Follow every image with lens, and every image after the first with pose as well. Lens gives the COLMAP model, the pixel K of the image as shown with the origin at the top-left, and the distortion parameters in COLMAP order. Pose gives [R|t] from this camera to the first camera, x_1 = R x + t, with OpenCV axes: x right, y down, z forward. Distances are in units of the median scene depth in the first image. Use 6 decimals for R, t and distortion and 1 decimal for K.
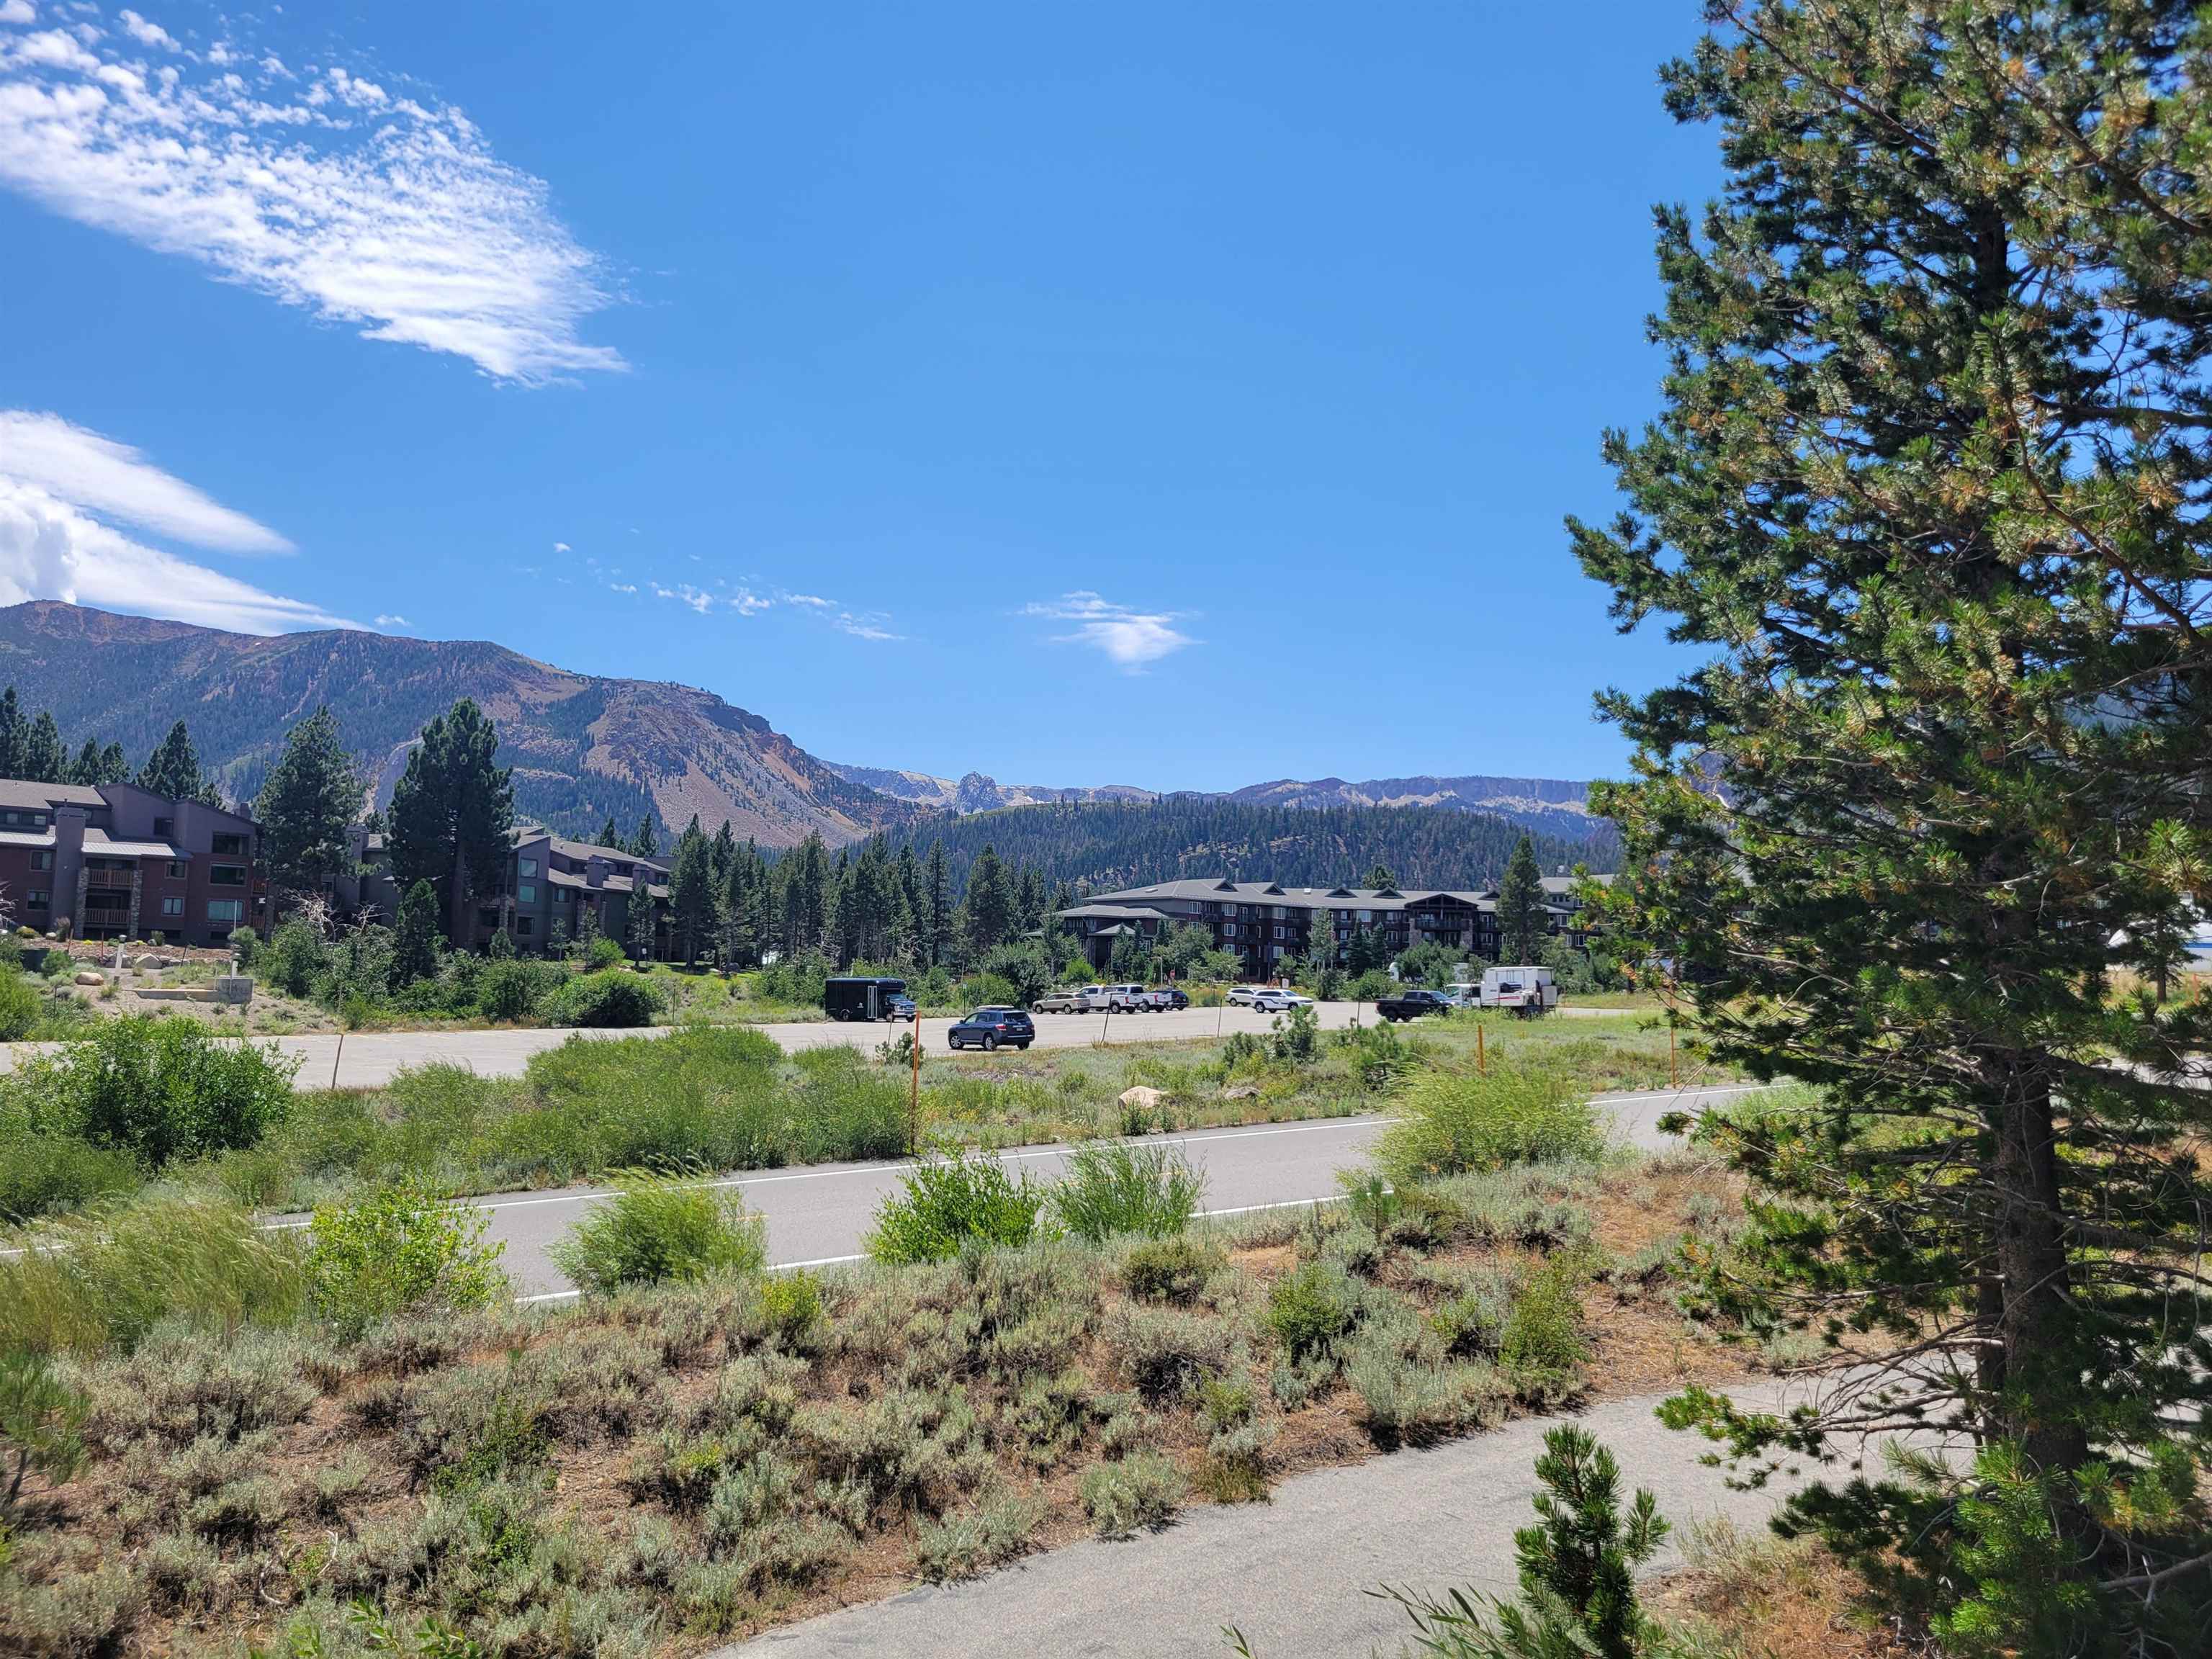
lens RADIAL K [[1691.9, 0, 1109.5], [0, 1691.9, 833.8], [0, 0, 1]] dist [0.025817, -0.006099]
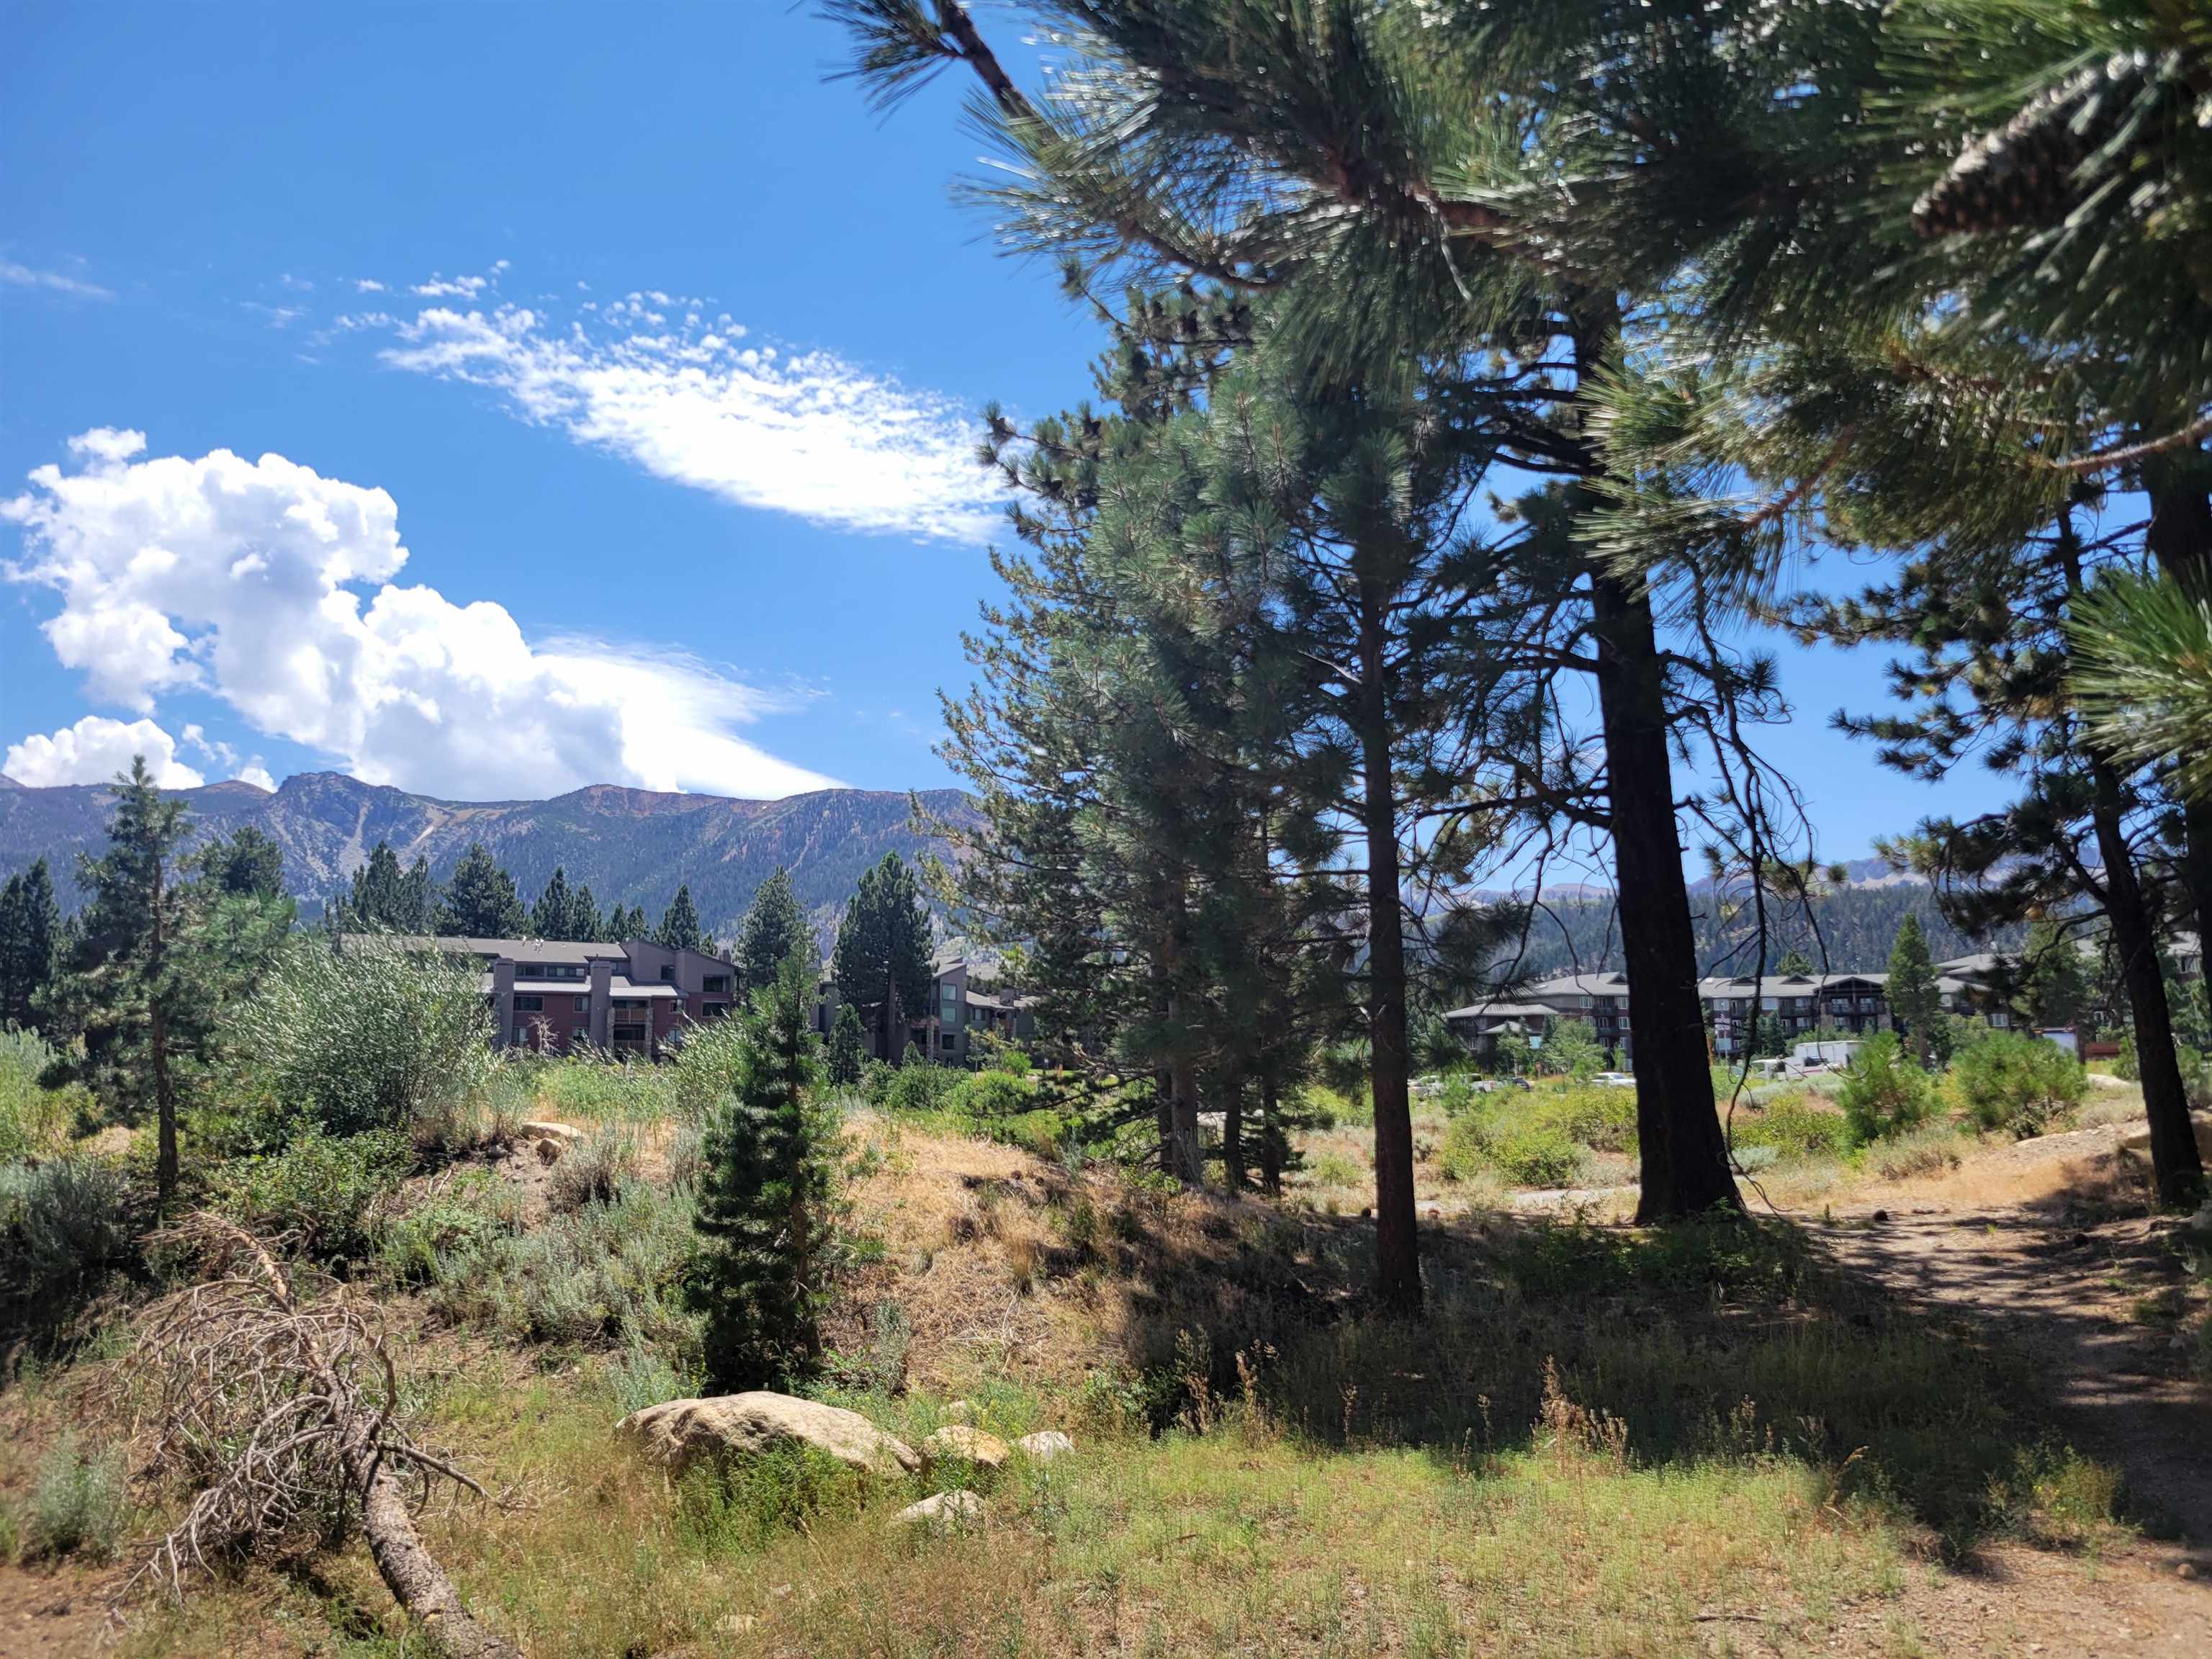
lens RADIAL K [[1691.9, 0, 1103.0], [0, 1691.9, 829.2], [0, 0, 1]] dist [0.025817, -0.006099]
pose [[0.961551, -0.073133, -0.264710, 0.079281], [0.054523, 0.995540, -0.076989, 0.003914], [0.269159, 0.059596, 0.961250, -0.102070]]
